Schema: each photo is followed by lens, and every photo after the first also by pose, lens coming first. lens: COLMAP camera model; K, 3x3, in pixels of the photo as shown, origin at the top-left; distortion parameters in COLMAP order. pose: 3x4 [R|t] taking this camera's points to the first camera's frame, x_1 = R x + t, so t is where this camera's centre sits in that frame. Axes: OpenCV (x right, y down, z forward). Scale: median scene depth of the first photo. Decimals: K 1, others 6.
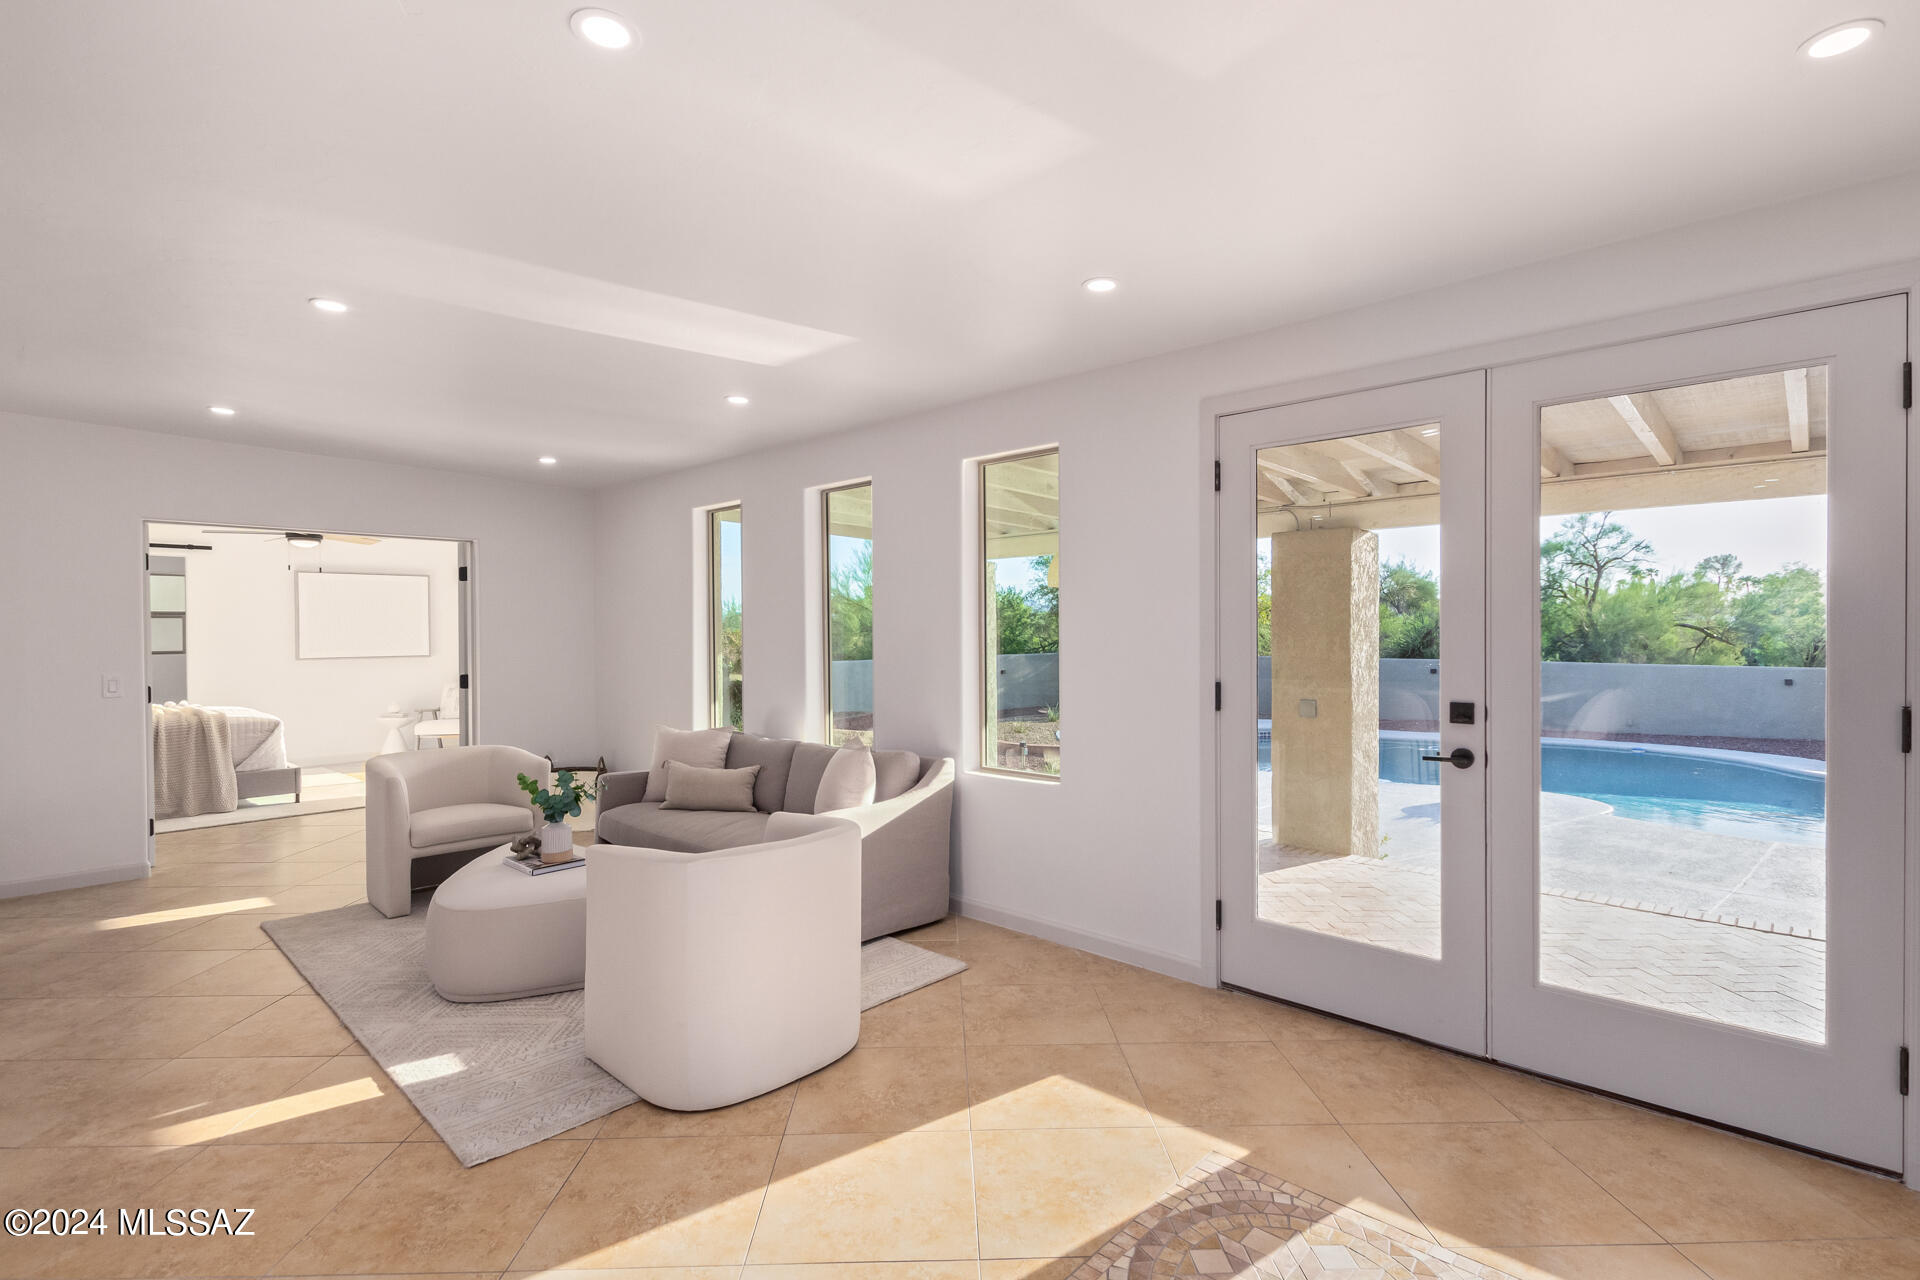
lens RADIAL K [[905.6, 0, 955.4], [0, 905.6, 638.3], [0, 0, 1]] dist [0.004040, 0.000149]
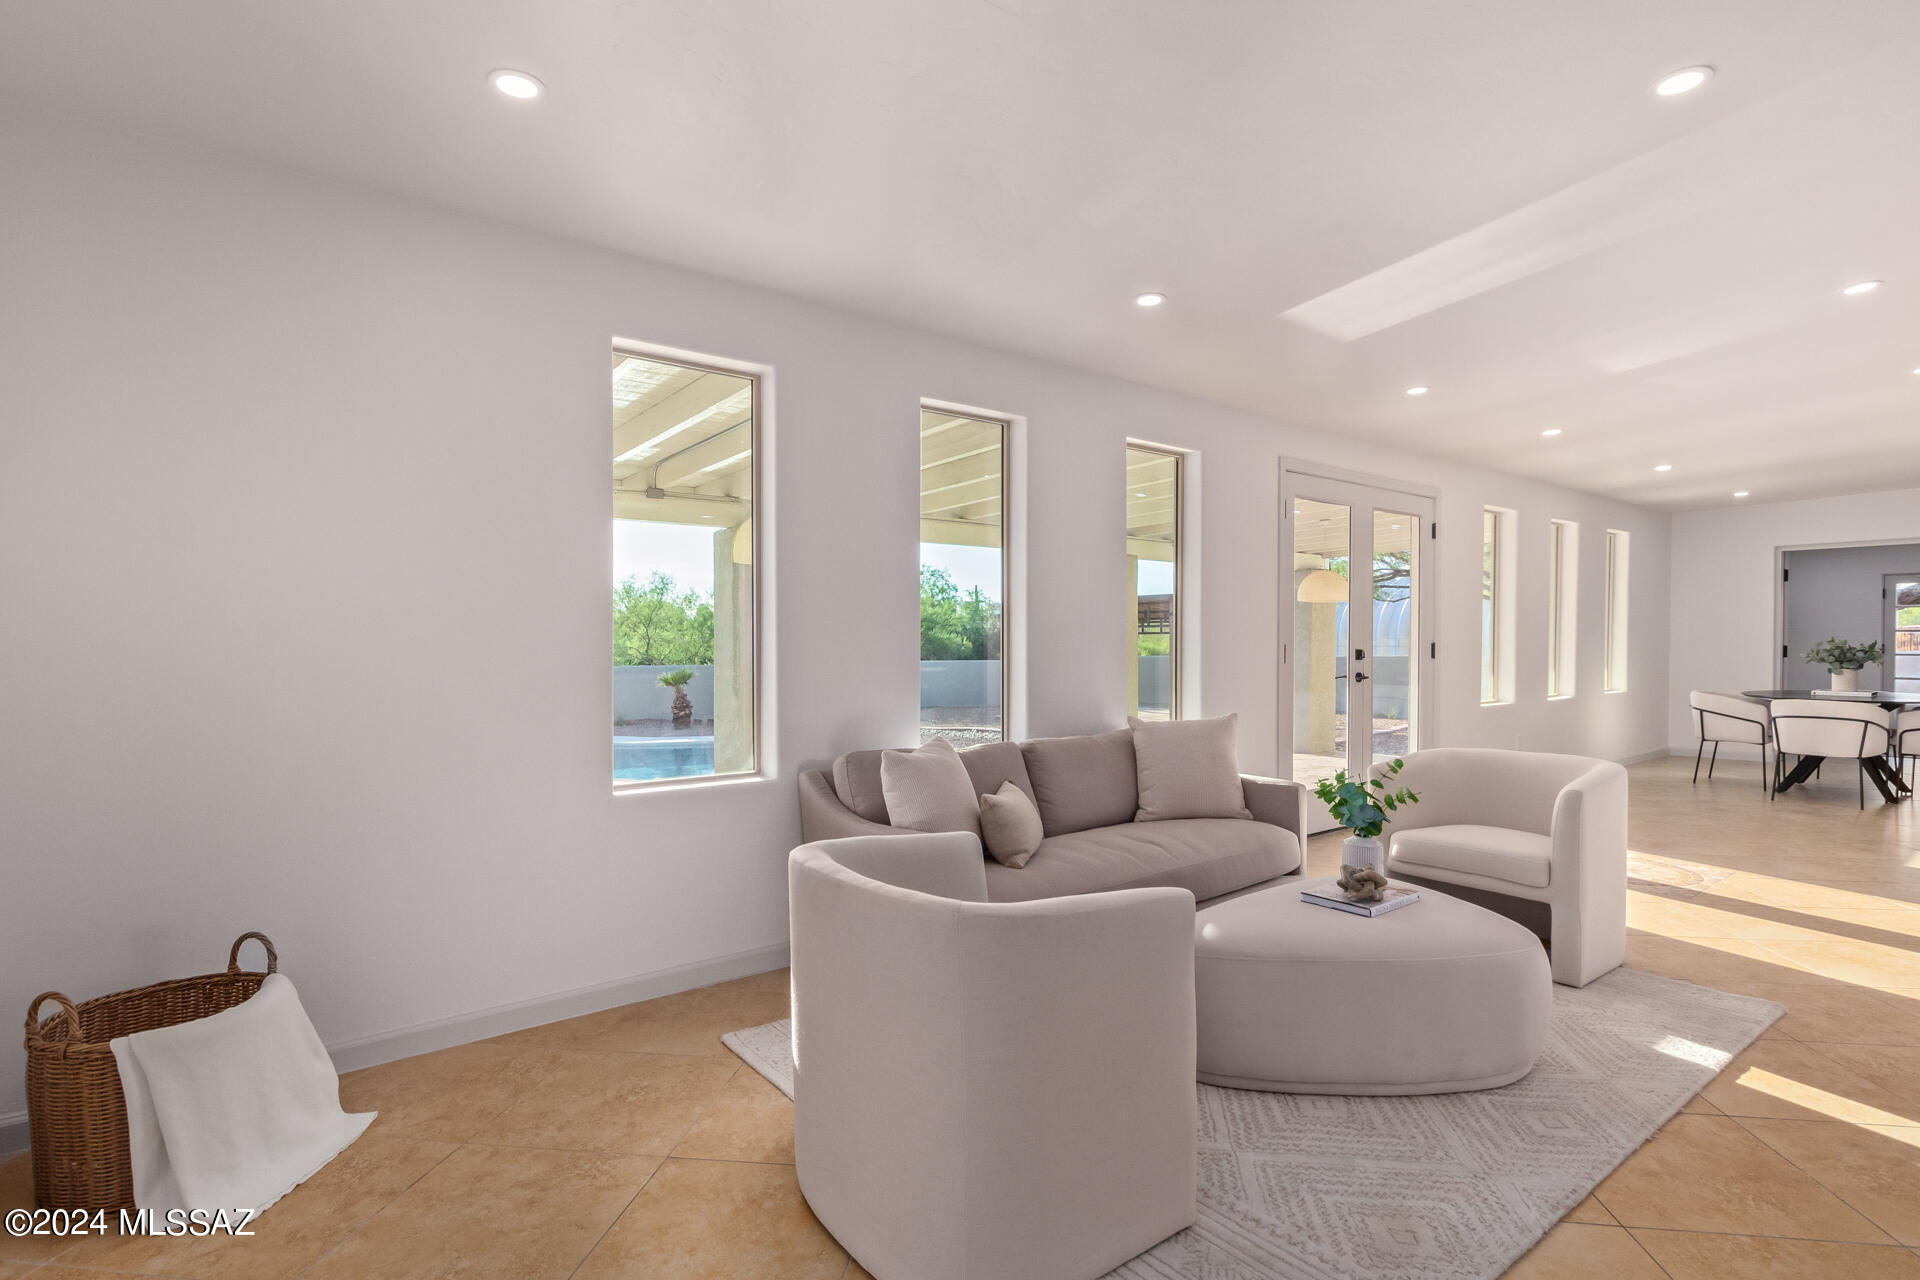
lens RADIAL K [[922.4, 0, 964.4], [0, 922.4, 640.7], [0, 0, 1]] dist [0.007375, -0.002222]
pose [[0.156776, 0.000868, 0.987634, -1.601278], [0.008553, 0.999961, -0.002237, 0.048119], [-0.987597, 0.008798, 0.156763, 1.546517]]
